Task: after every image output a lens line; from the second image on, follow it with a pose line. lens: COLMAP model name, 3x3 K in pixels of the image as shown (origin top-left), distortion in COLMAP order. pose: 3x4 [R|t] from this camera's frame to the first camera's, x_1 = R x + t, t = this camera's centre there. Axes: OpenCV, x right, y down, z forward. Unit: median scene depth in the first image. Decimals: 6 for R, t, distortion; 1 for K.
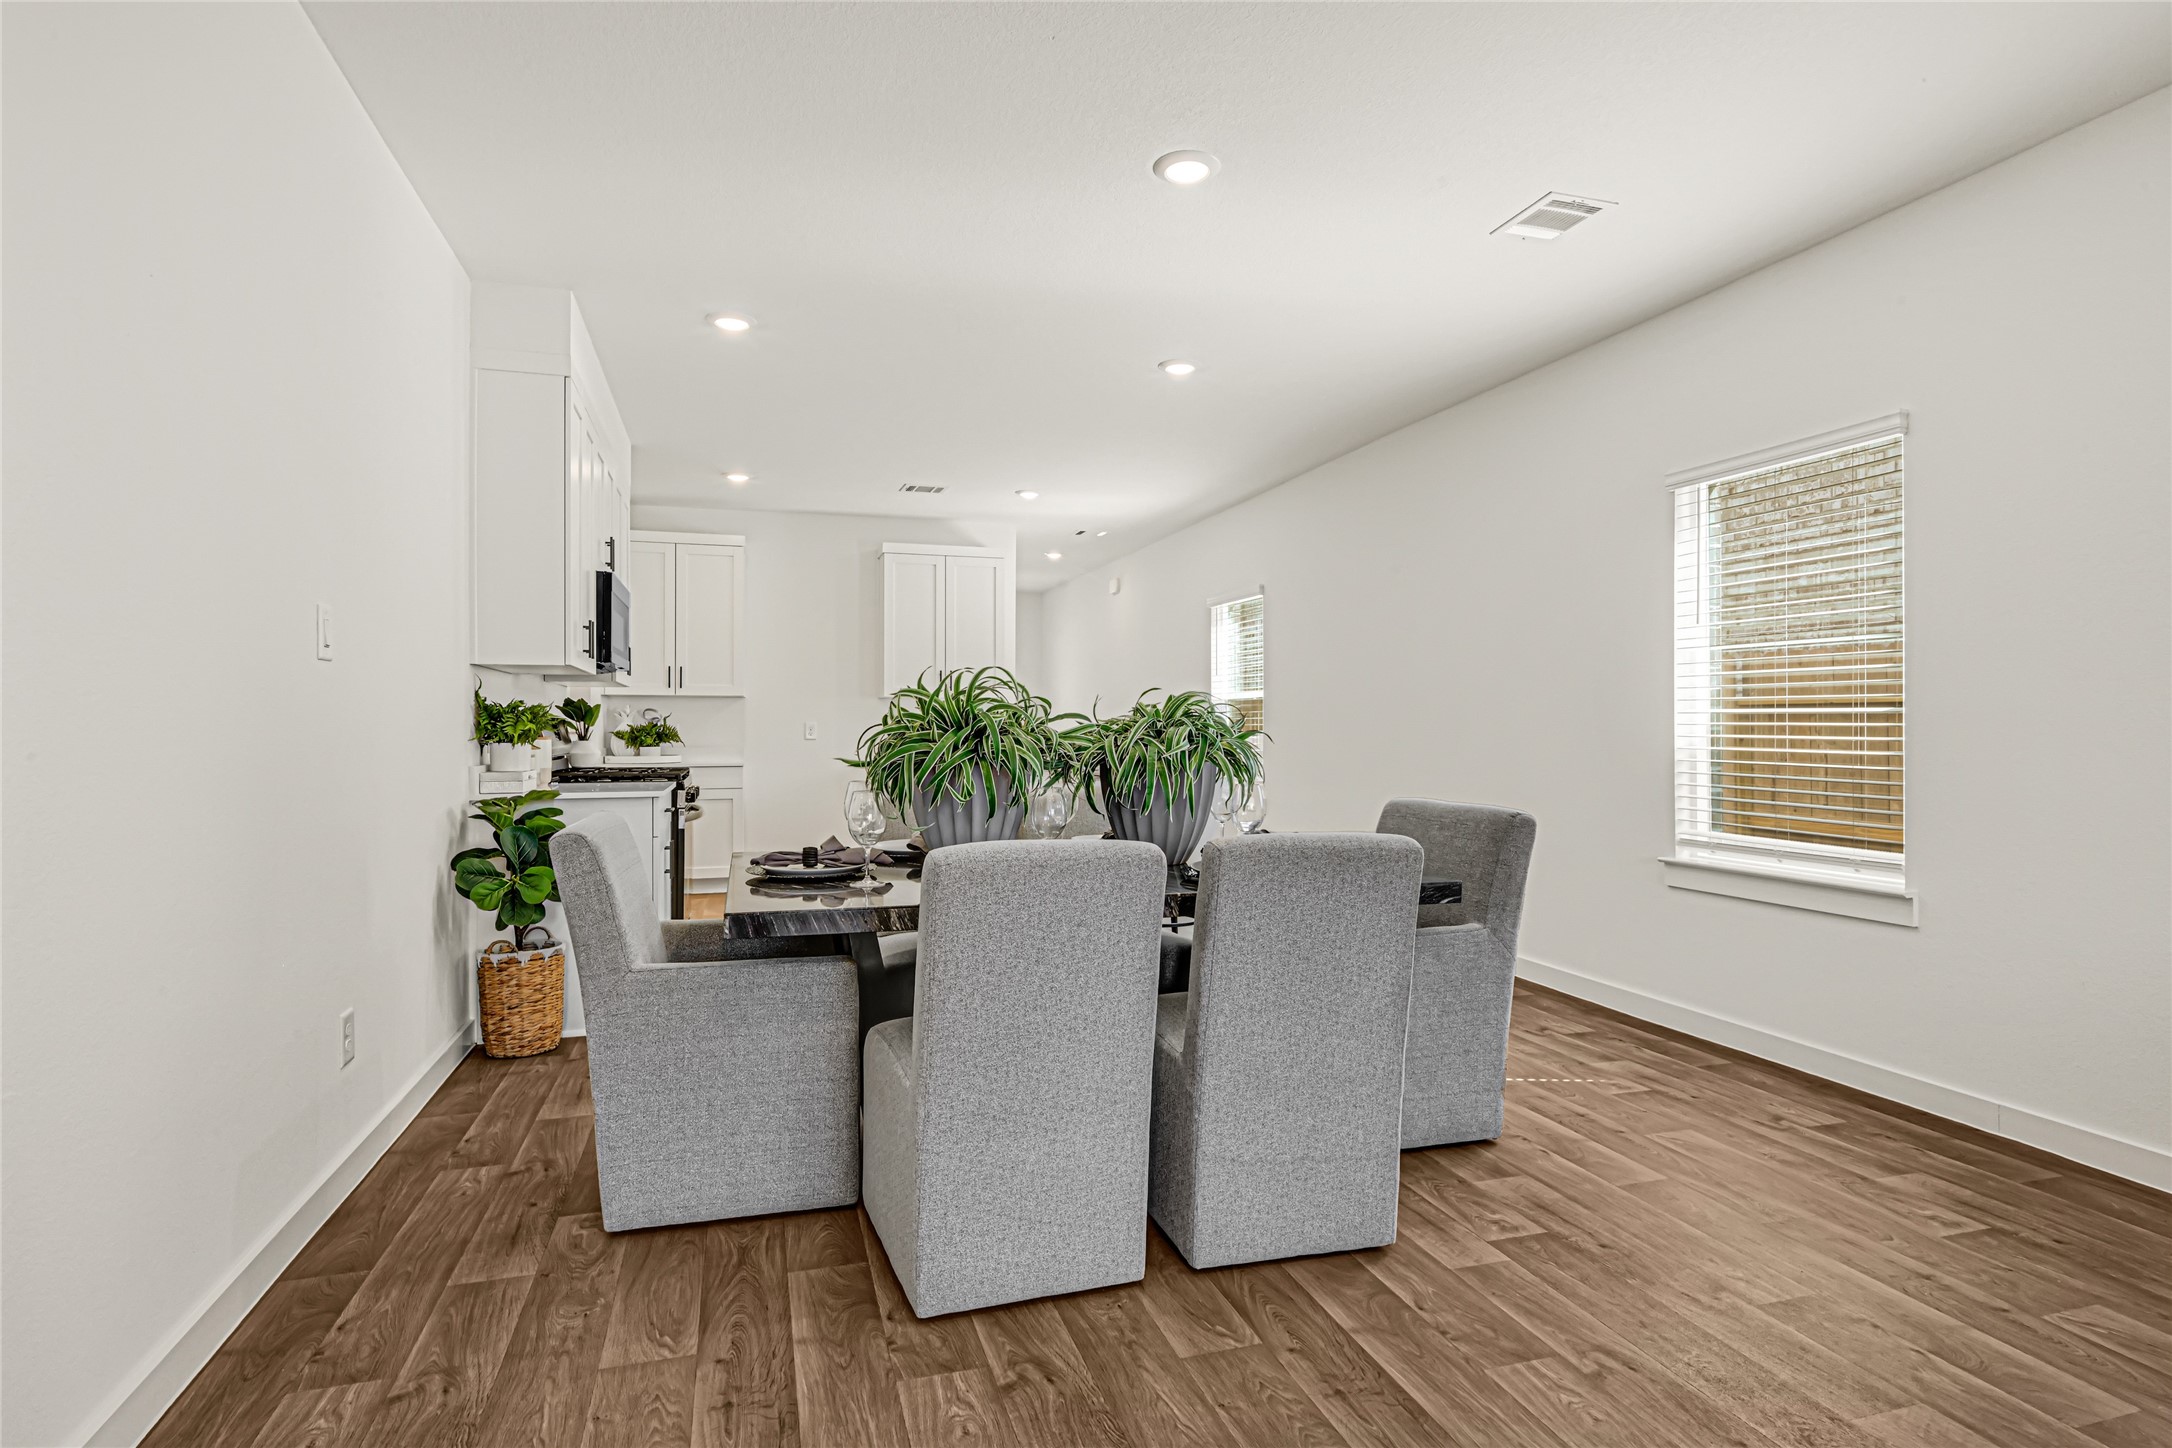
lens RADIAL K [[1107.5, 0, 1086.0], [0, 1107.5, 724.0], [0, 0, 1]] dist [0.002152, 0.000233]
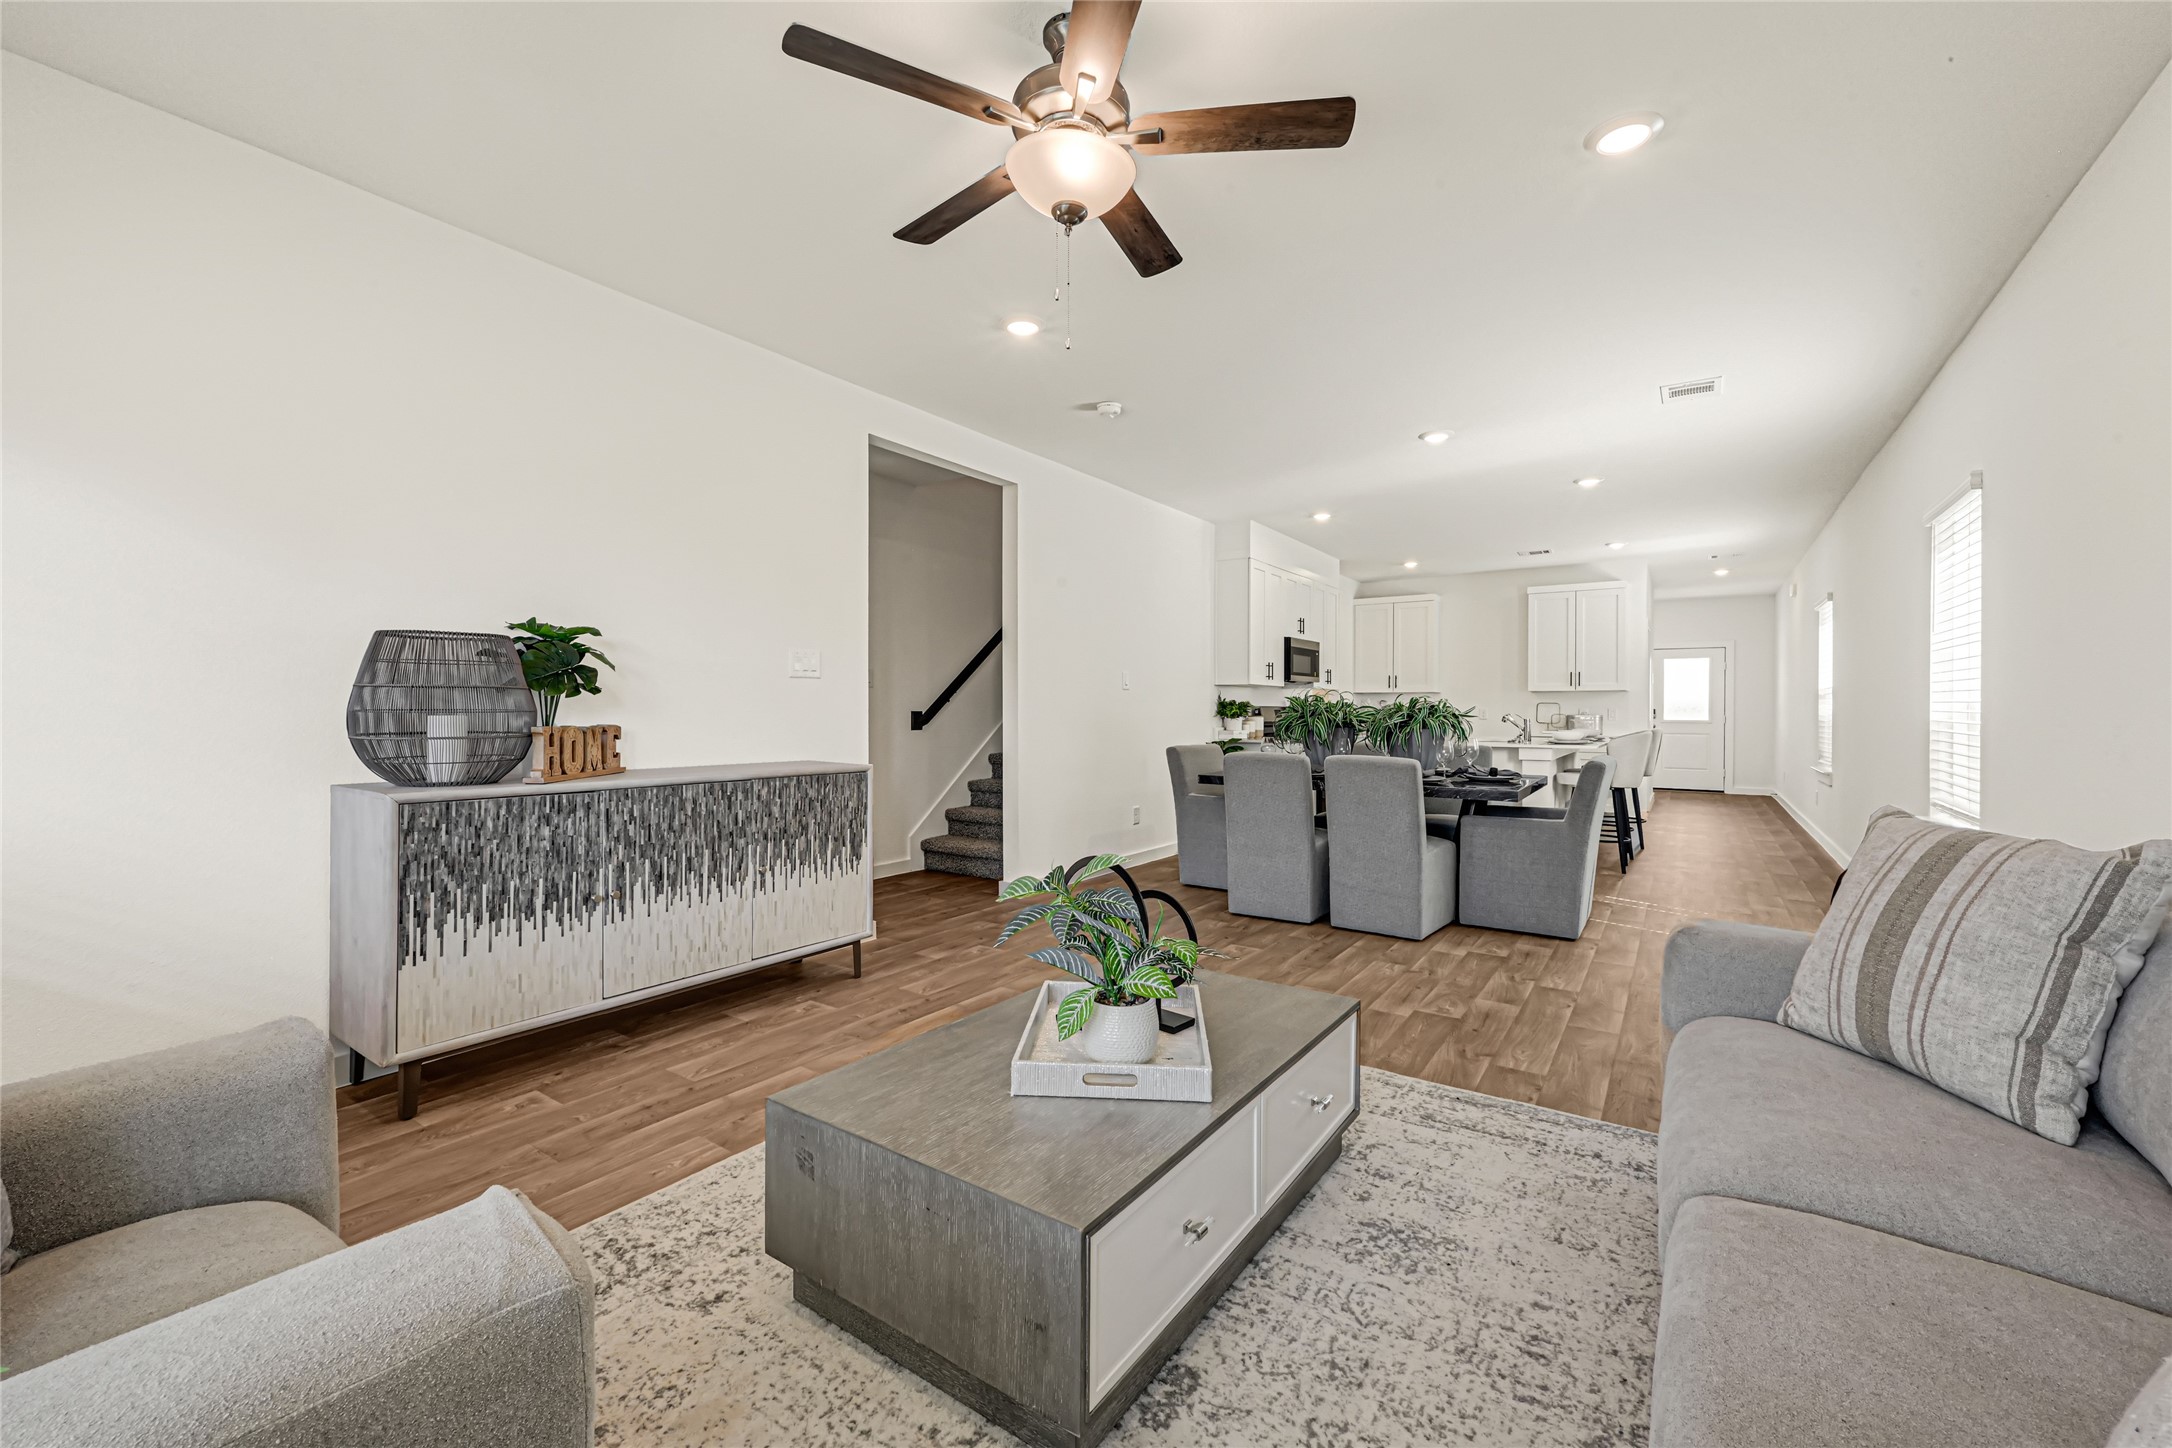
lens RADIAL K [[877.3, 0, 1086.1], [0, 877.3, 715.6], [0, 0, 1]] dist [0.000859, -0.000029]
pose [[0.619910, 0.005226, -0.784655, 0.949546], [0.001366, 0.999969, 0.007738, -0.004627], [0.784671, -0.005869, 0.619884, -0.492618]]
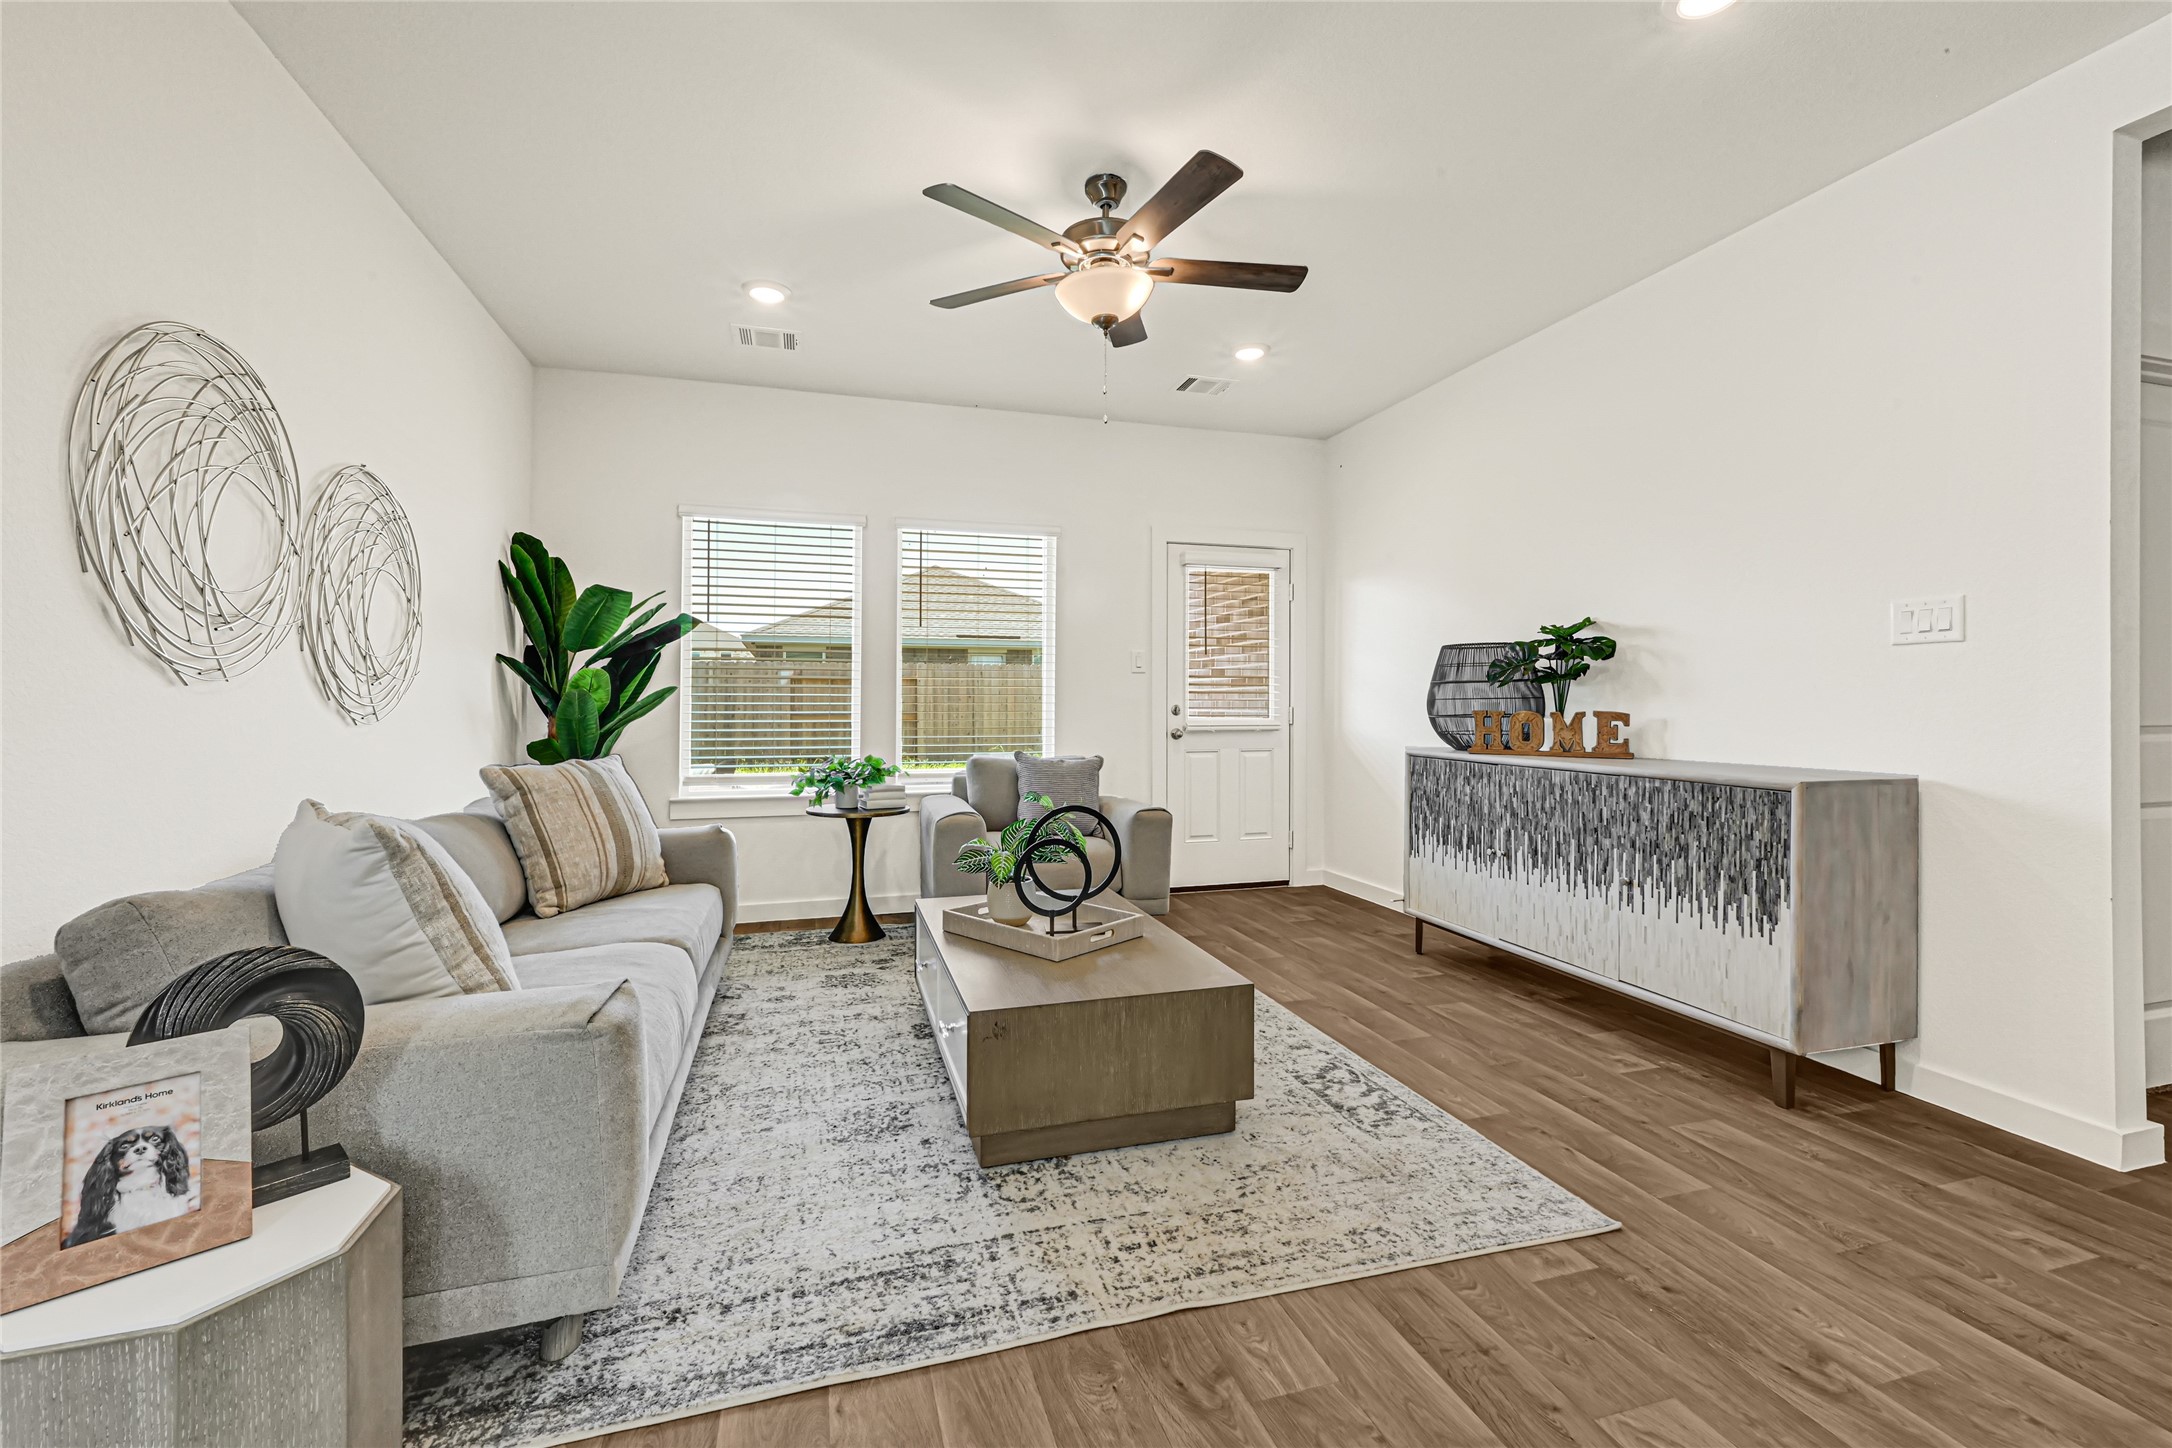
lens RADIAL K [[912.3, 0, 1086.1], [0, 912.3, 698.8], [0, 0, 1]] dist [0.001254, 0.000189]
pose [[-0.999992, 0.001207, 0.003687, 0.441967], [0.001184, 0.999981, -0.006096, 0.003927], [-0.003694, -0.006092, -0.999975, 0.794979]]
